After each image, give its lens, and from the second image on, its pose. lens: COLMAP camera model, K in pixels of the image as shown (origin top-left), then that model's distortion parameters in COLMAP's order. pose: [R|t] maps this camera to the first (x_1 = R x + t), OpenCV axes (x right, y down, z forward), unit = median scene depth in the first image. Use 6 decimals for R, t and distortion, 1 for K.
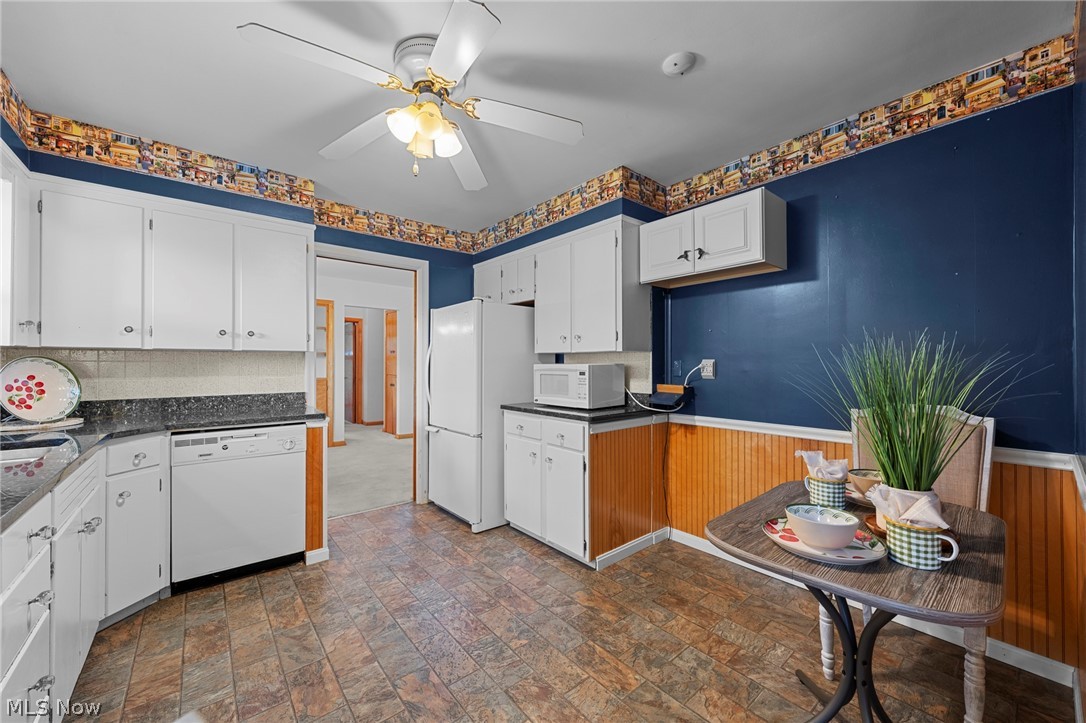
lens RADIAL K [[407.7, 0, 539.7], [0, 407.7, 359.4], [0, 0, 1]] dist [-0.002576, -0.000016]
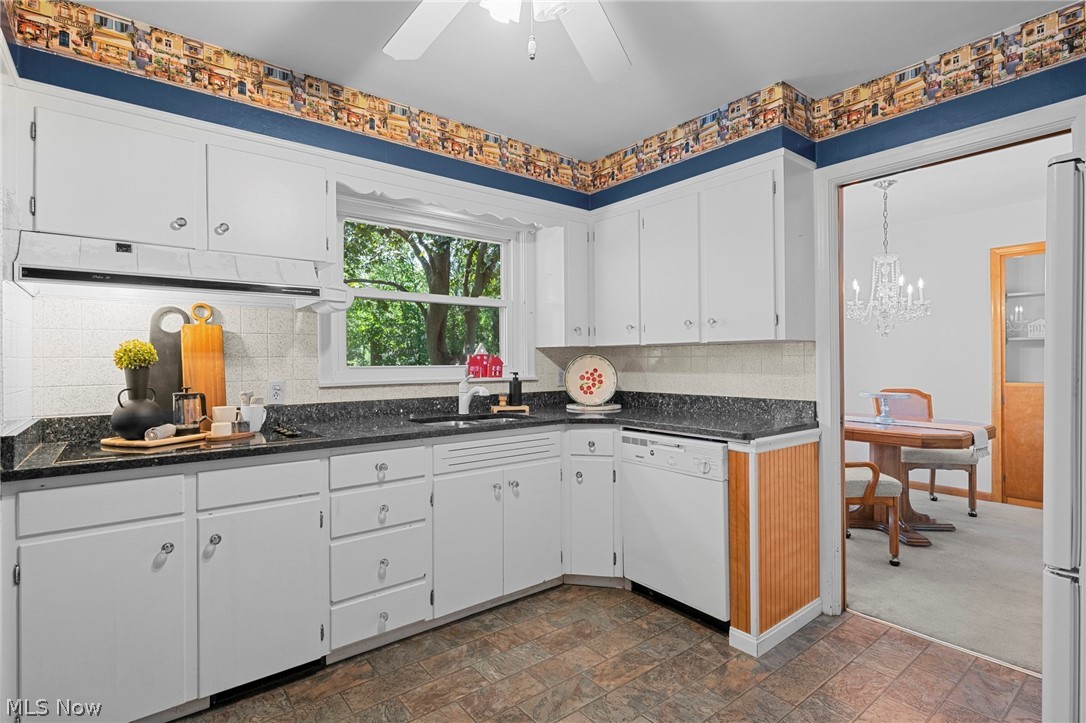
lens RADIAL K [[531.3, 0, 546.3], [0, 531.3, 358.4], [0, 0, 1]] dist [0.001588, -0.000304]
pose [[-0.017292, -0.003243, -0.999845, 0.351114], [0.016595, 0.999856, -0.003530, 0.008488], [0.999713, -0.016653, -0.017236, 0.702689]]
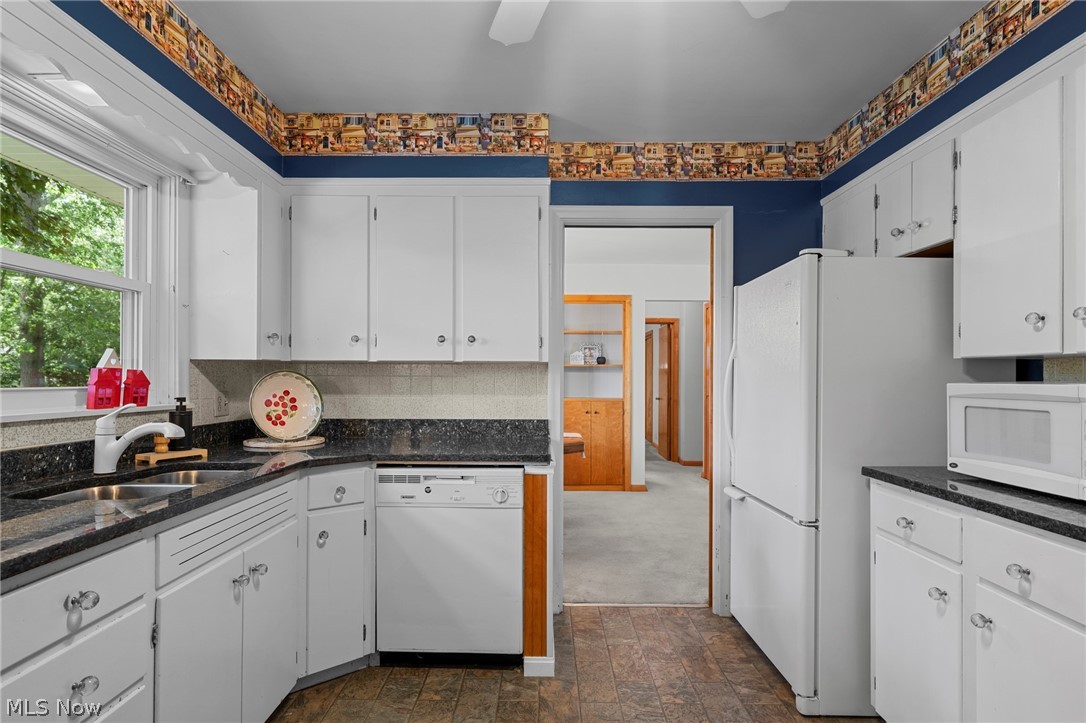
lens RADIAL K [[547.7, 0, 545.6], [0, 547.7, 376.6], [0, 0, 1]] dist [0.002773, 0.000018]
pose [[0.765874, 0.000983, -0.642990, 0.042280], [0.001978, 0.999990, 0.003885, 0.002087], [0.642988, -0.004247, 0.765865, 0.321947]]
